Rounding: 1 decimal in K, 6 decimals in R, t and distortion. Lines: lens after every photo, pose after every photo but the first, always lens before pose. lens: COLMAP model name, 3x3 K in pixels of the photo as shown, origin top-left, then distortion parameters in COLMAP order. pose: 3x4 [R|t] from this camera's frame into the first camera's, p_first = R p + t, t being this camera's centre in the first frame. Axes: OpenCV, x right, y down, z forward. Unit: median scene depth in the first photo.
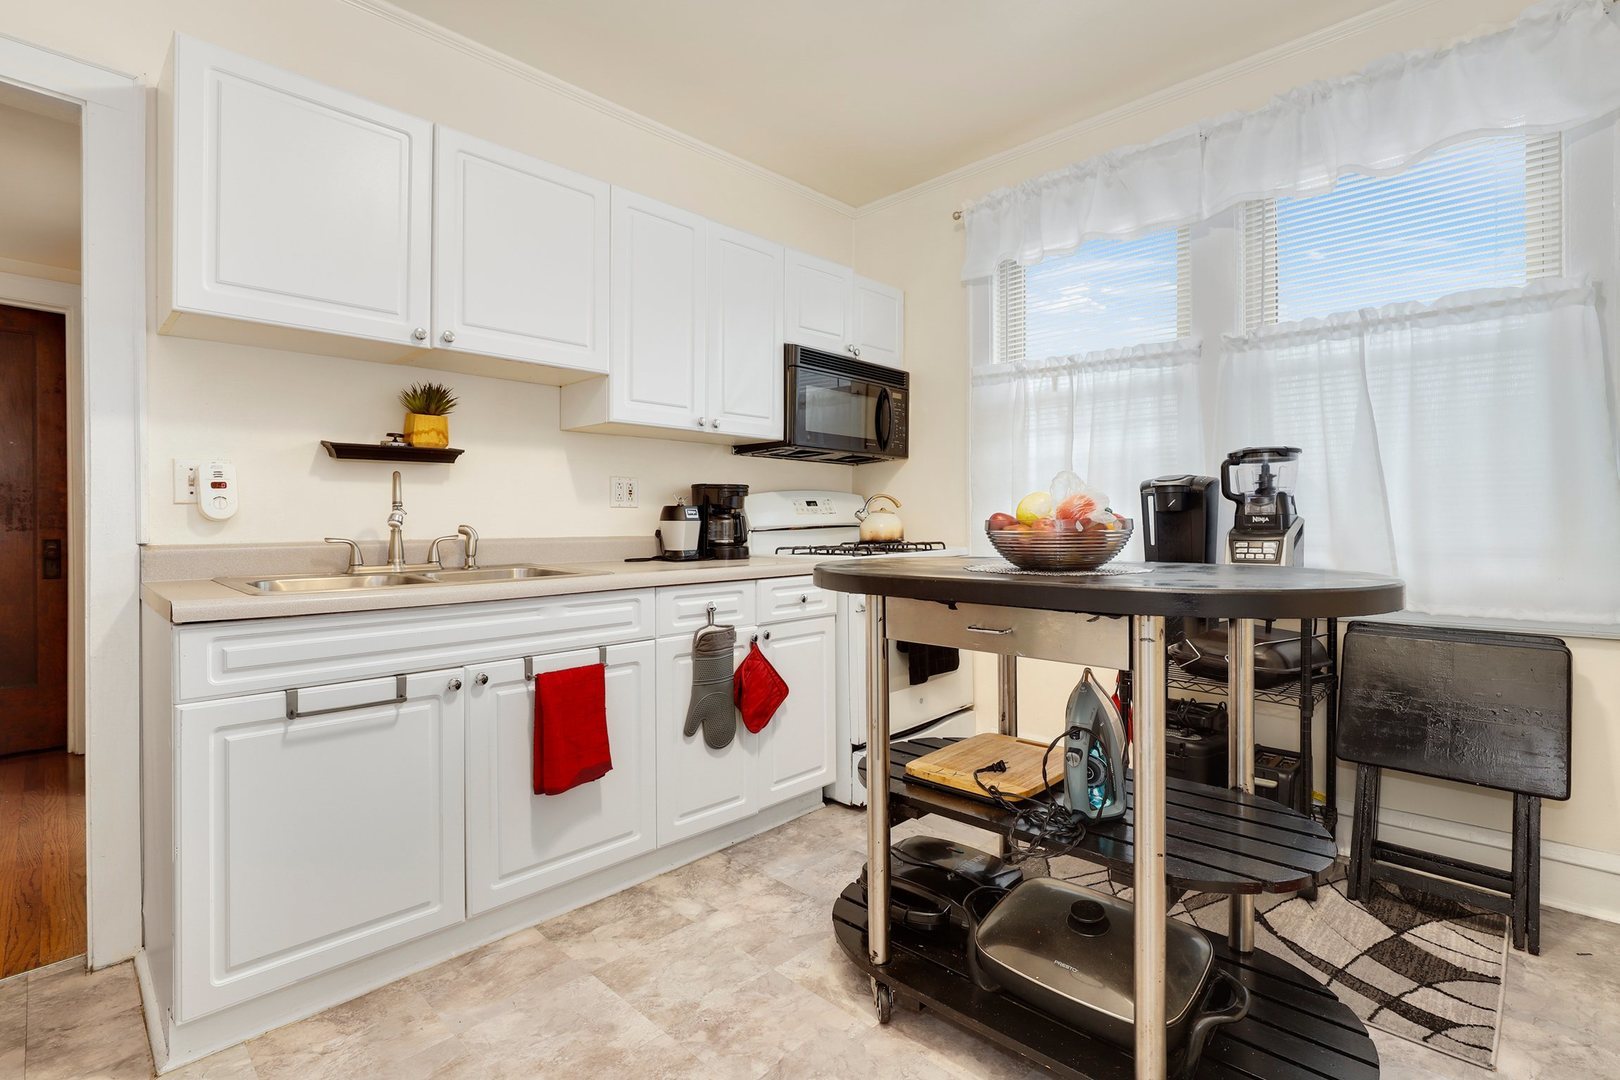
lens RADIAL K [[748.5, 0, 818.7], [0, 748.5, 528.9], [0, 0, 1]] dist [-0.003242, 0.000631]
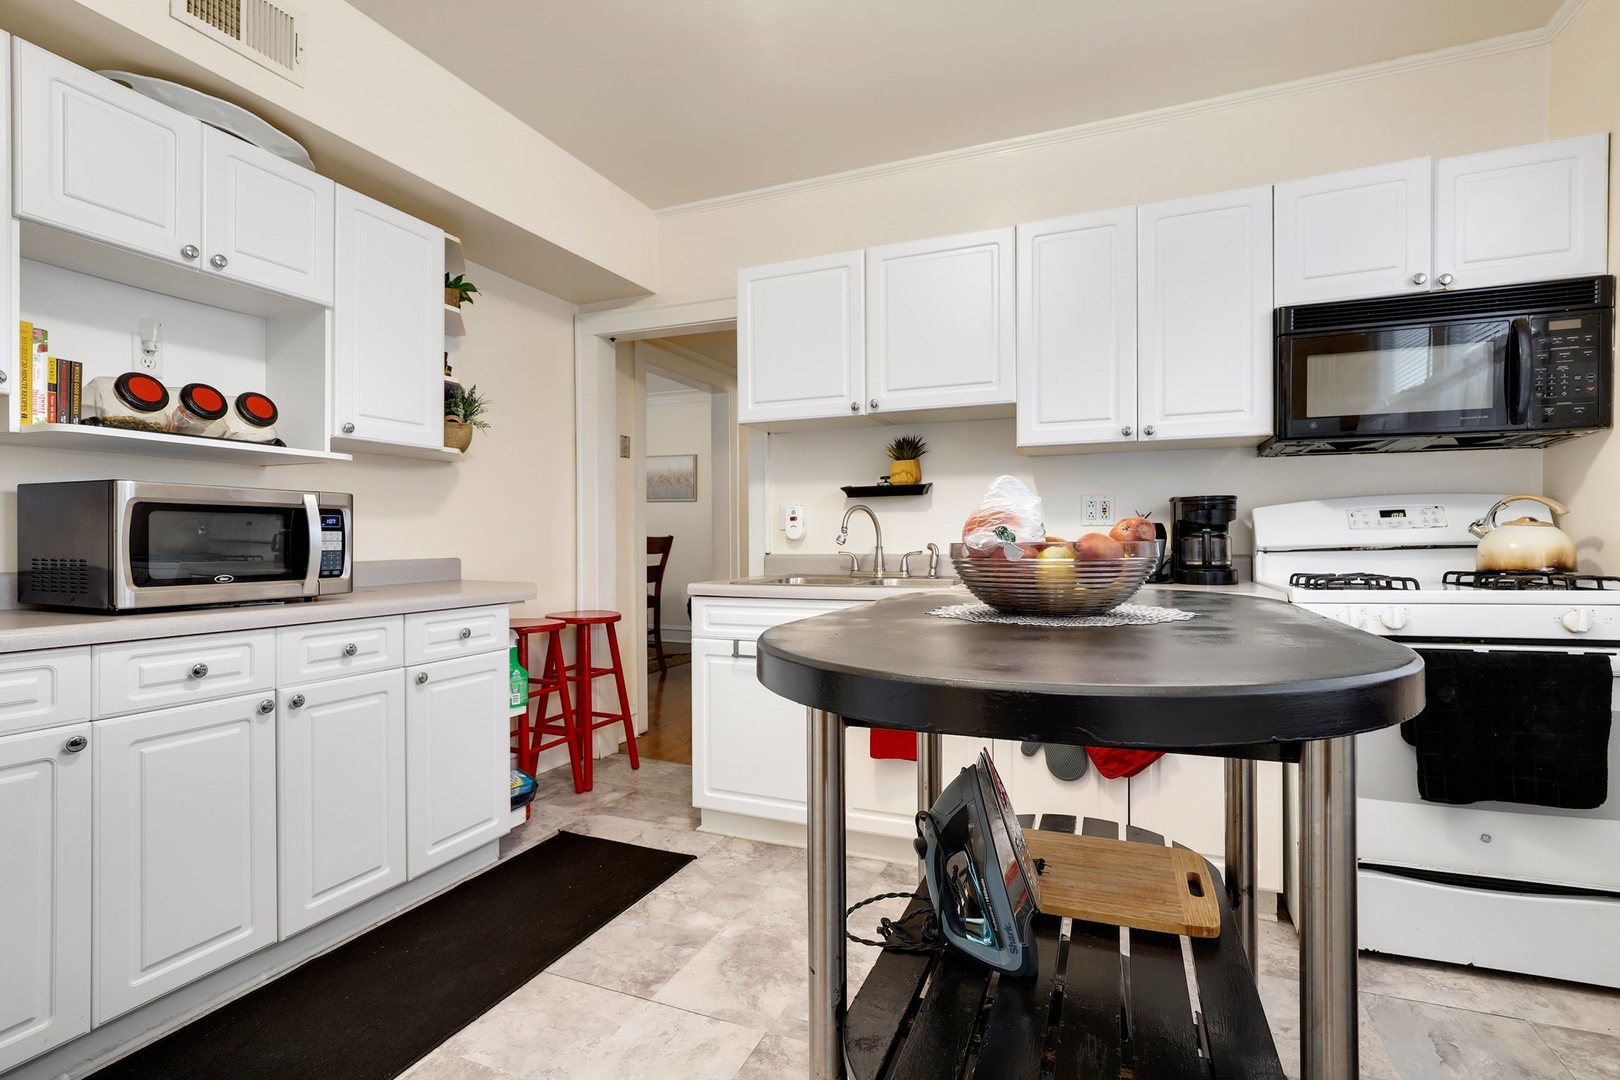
lens RADIAL K [[748.5, 0, 855.5], [0, 748.5, 541.7], [0, 0, 1]] dist [-0.003242, 0.000631]
pose [[0.386307, 0.004584, -0.922359, 0.664948], [-0.004597, 0.999985, 0.003045, -0.011152], [0.922359, 0.003064, 0.386323, 0.403494]]
